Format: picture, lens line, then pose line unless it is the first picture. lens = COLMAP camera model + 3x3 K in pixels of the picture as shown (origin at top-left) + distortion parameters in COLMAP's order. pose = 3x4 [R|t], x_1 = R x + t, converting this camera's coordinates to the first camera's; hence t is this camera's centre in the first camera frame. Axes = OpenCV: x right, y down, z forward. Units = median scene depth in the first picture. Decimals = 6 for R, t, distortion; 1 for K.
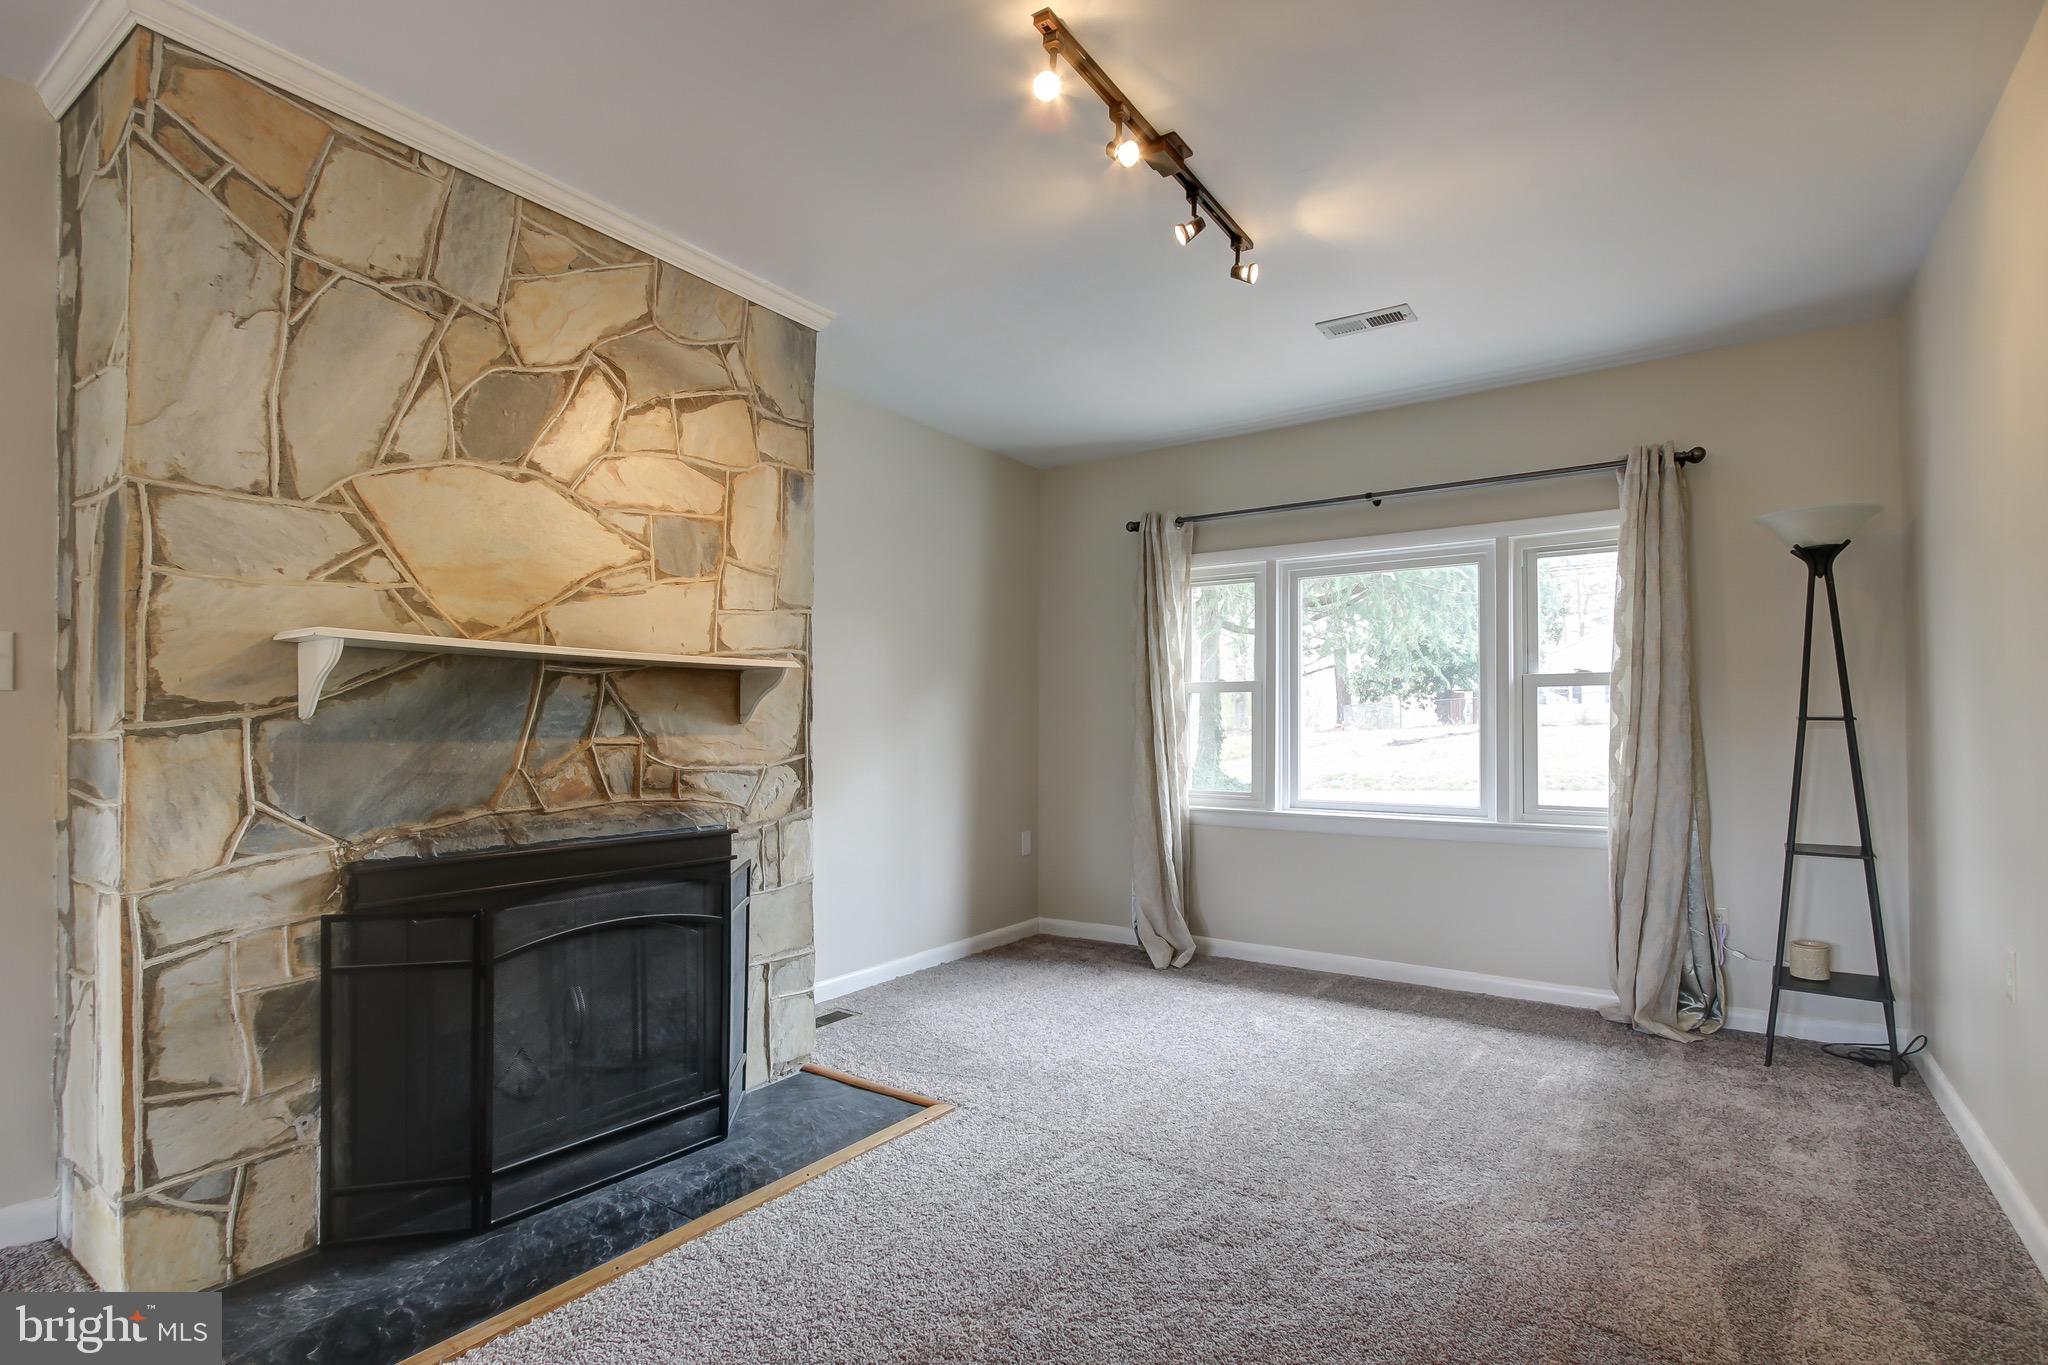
lens RADIAL K [[1020.8, 0, 992.3], [0, 1020.8, 720.1], [0, 0, 1]] dist [-0.000075, 0.000206]
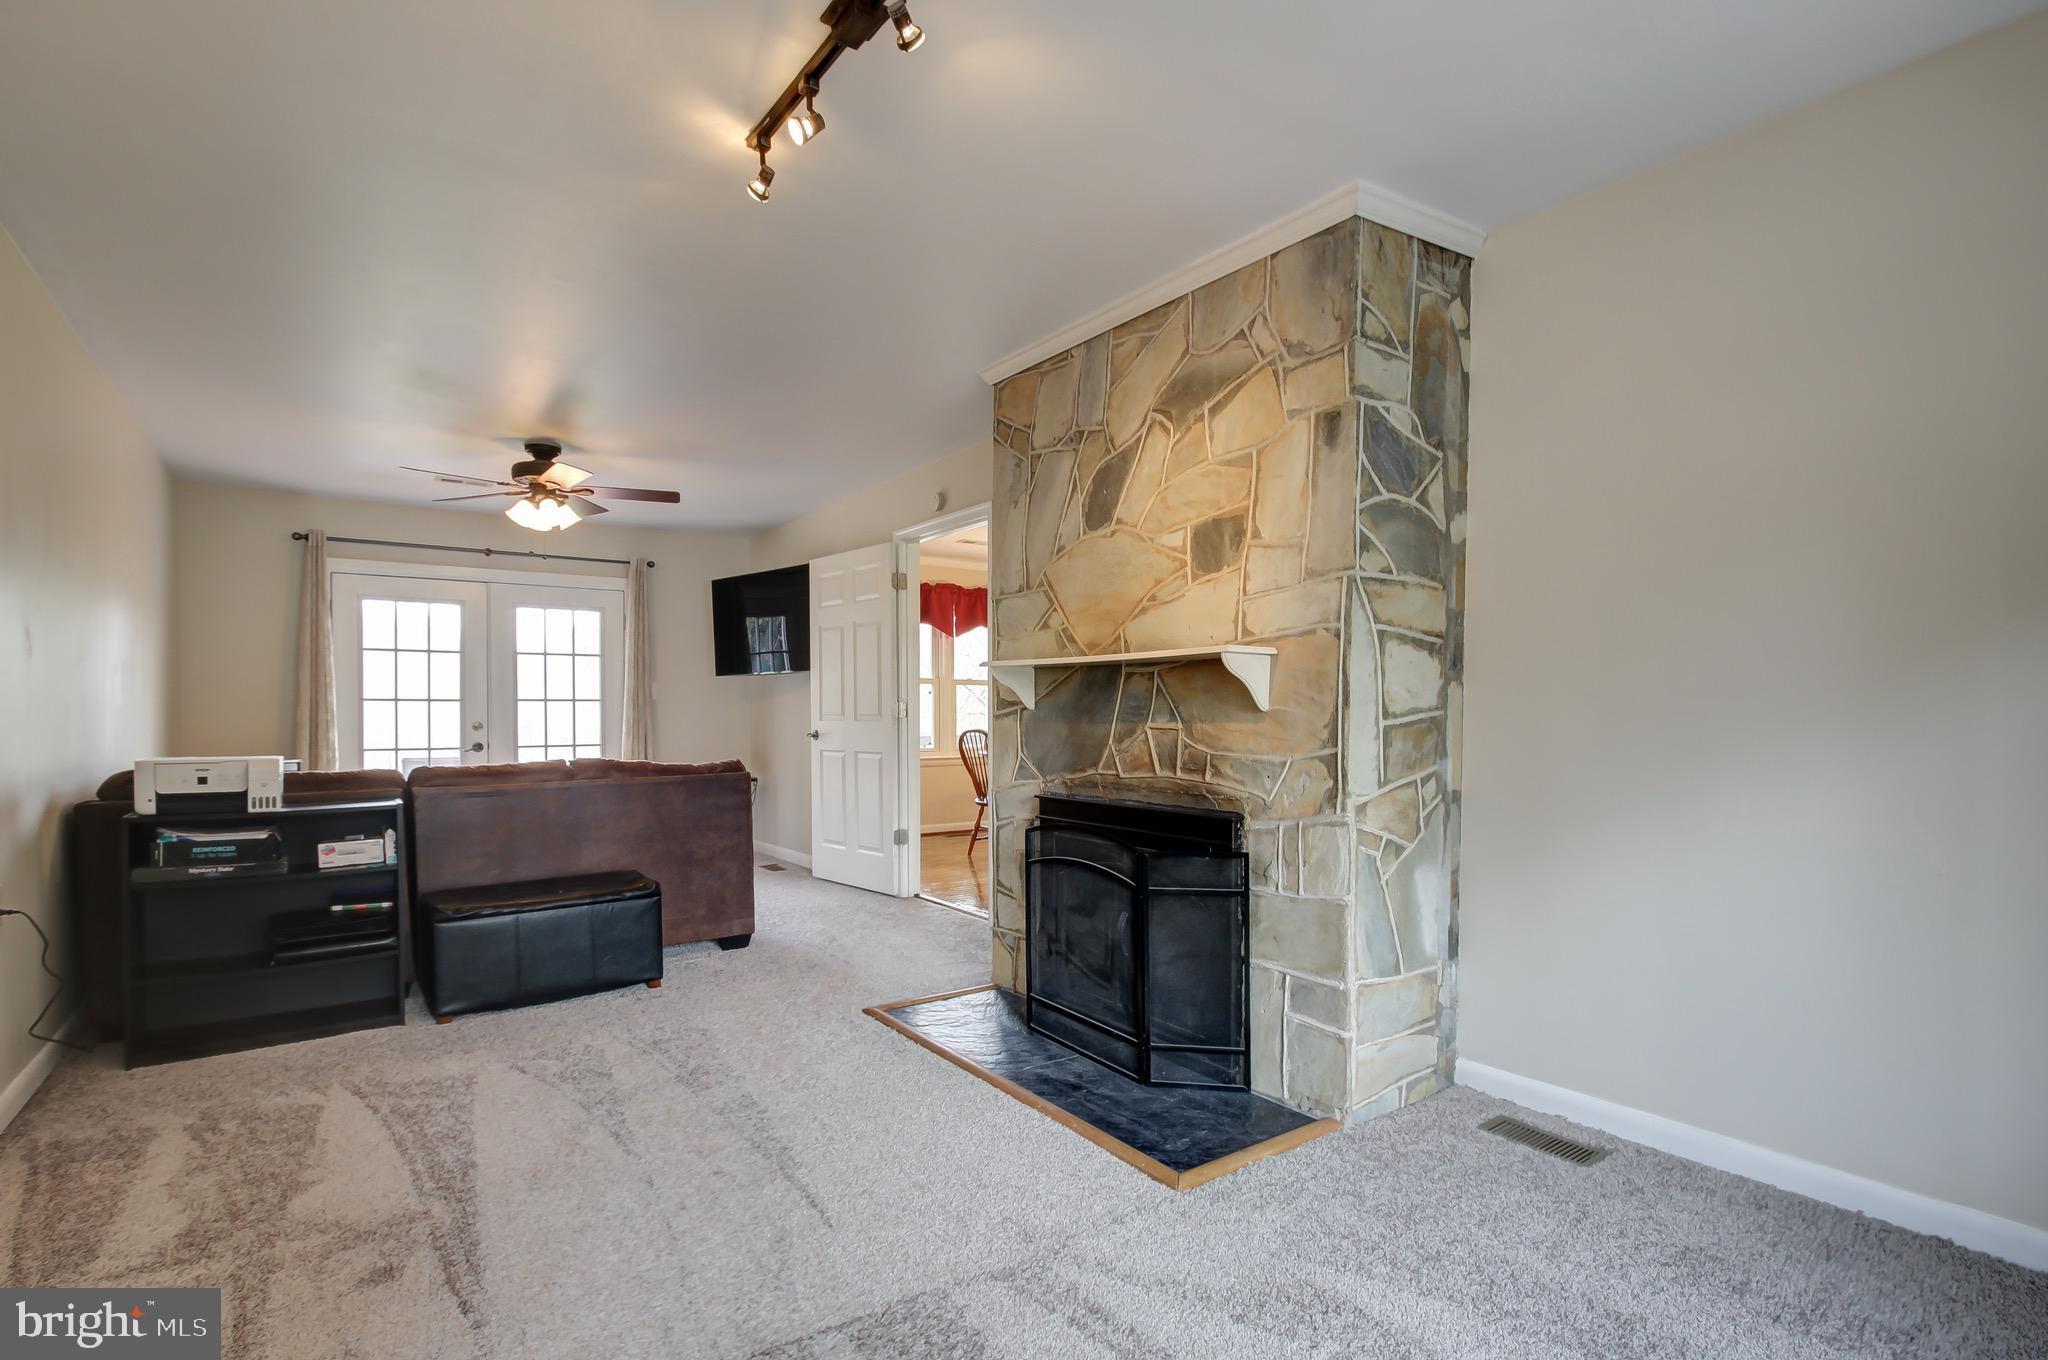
lens RADIAL K [[995.0, 0, 1039.0], [0, 995.0, 729.8], [0, 0, 1]] dist [-0.001808, -0.000038]
pose [[-0.319854, 0.023417, -0.947177, 0.772200], [0.011859, 0.999715, 0.020711, -0.000982], [0.947392, -0.004608, -0.320041, 1.209731]]
